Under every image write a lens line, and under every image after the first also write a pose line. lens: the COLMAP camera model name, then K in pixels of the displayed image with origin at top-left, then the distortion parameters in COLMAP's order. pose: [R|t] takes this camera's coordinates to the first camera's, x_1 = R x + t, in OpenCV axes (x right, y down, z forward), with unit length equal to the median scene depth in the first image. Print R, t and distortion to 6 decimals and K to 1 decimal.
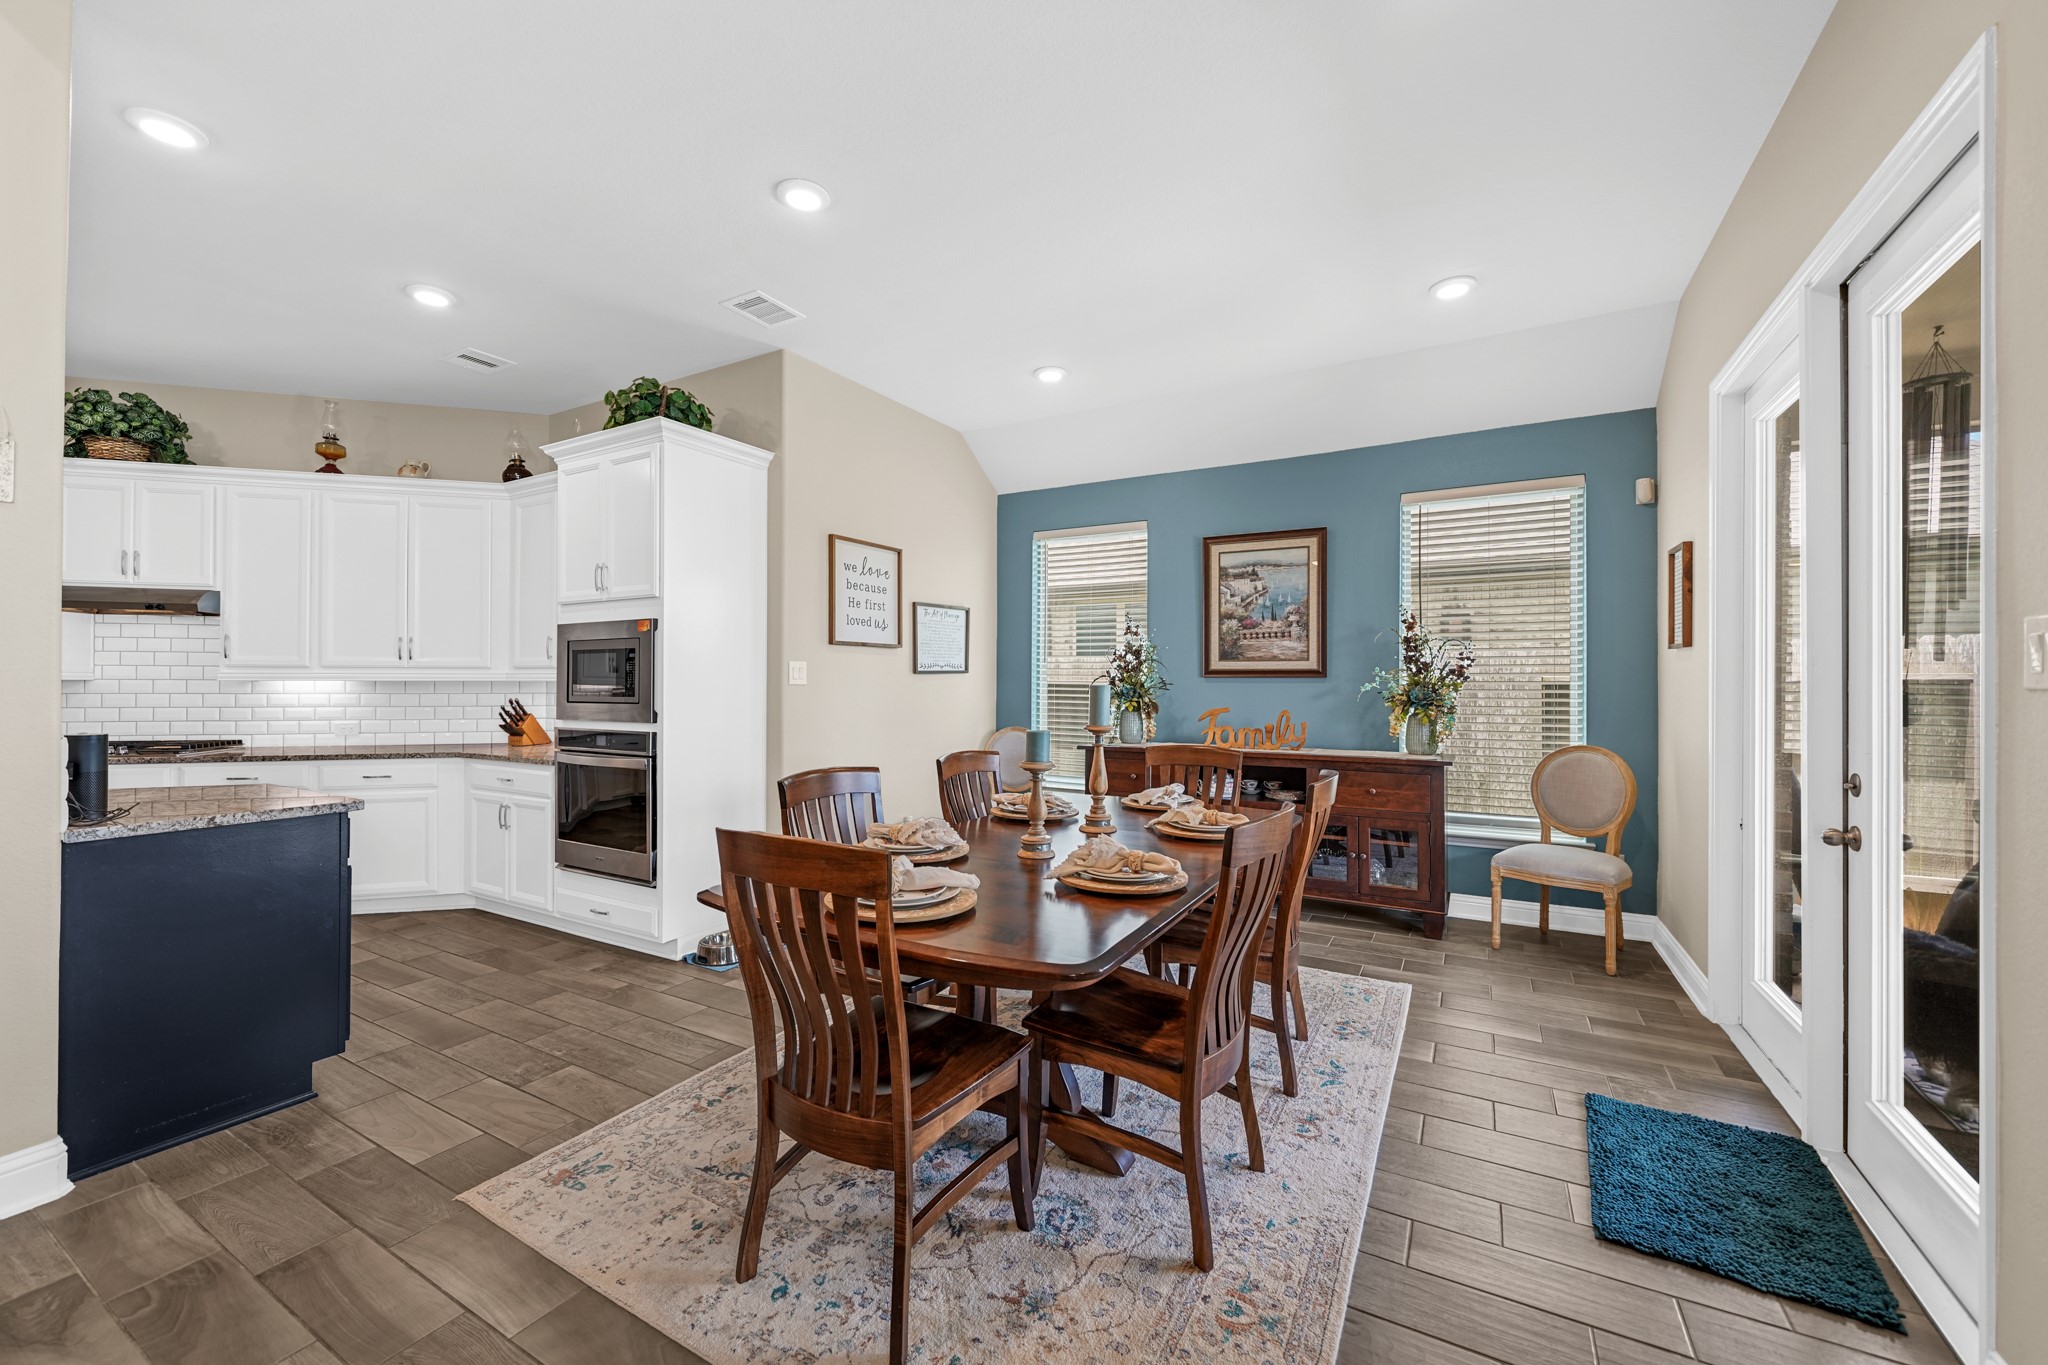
lens RADIAL K [[803.7, 0, 1022.2], [0, 803.7, 678.0], [0, 0, 1]] dist [-0.002468, -0.000246]
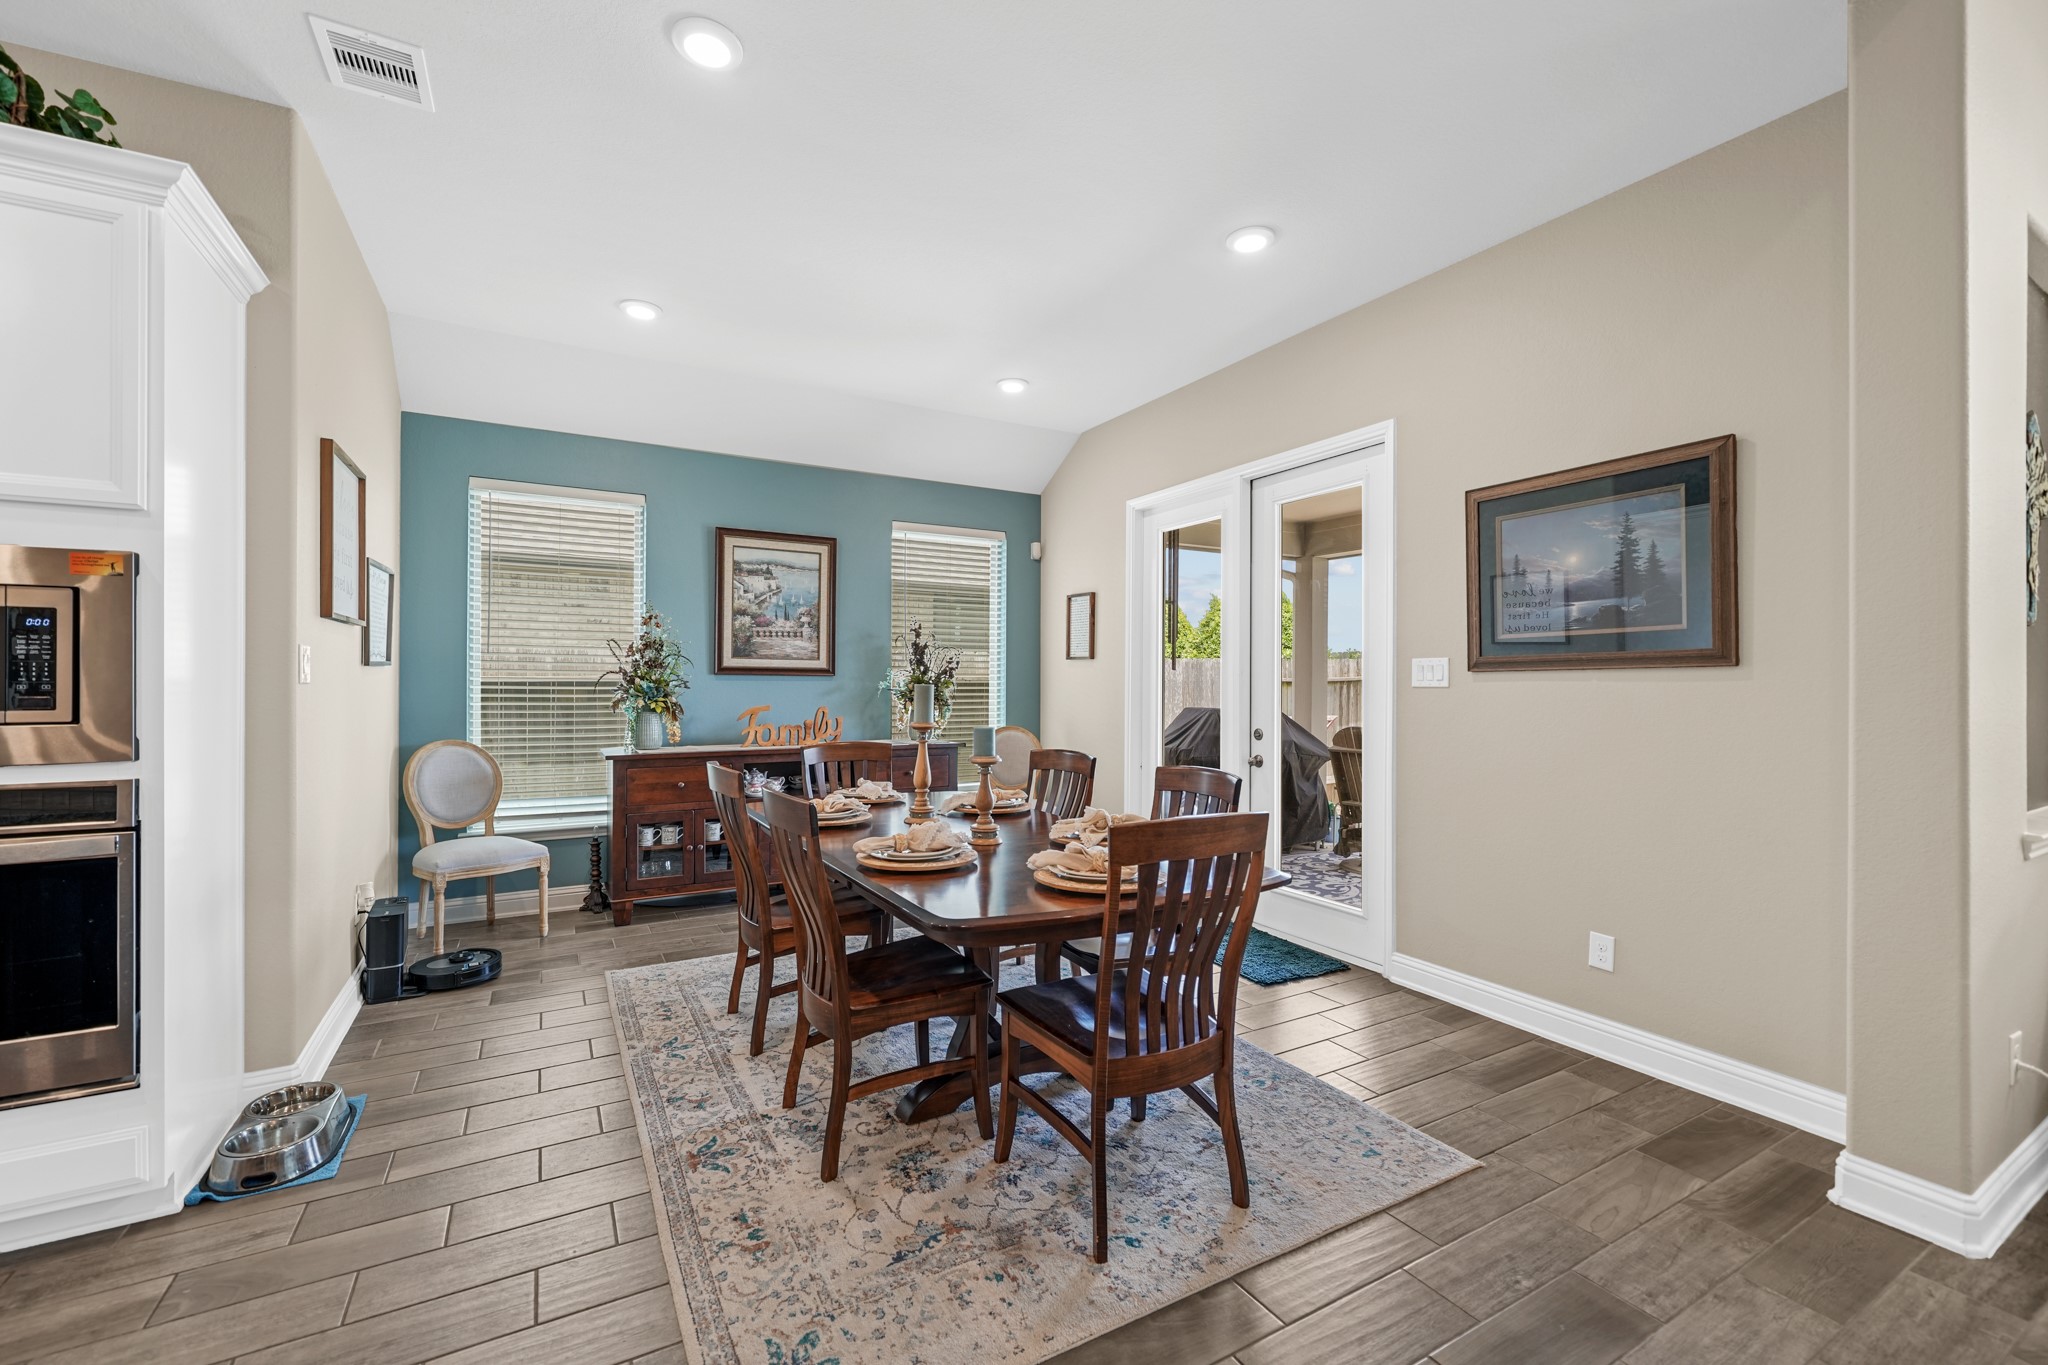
lens RADIAL K [[843.3, 0, 1024.0], [0, 843.3, 682.5], [0, 0, 1]] dist [0.000448, 0.000038]
pose [[0.511569, -0.000631, 0.859242, -0.467134], [-0.009633, 0.999933, 0.006469, -0.001556], [-0.859188, -0.011586, 0.511529, 0.187565]]
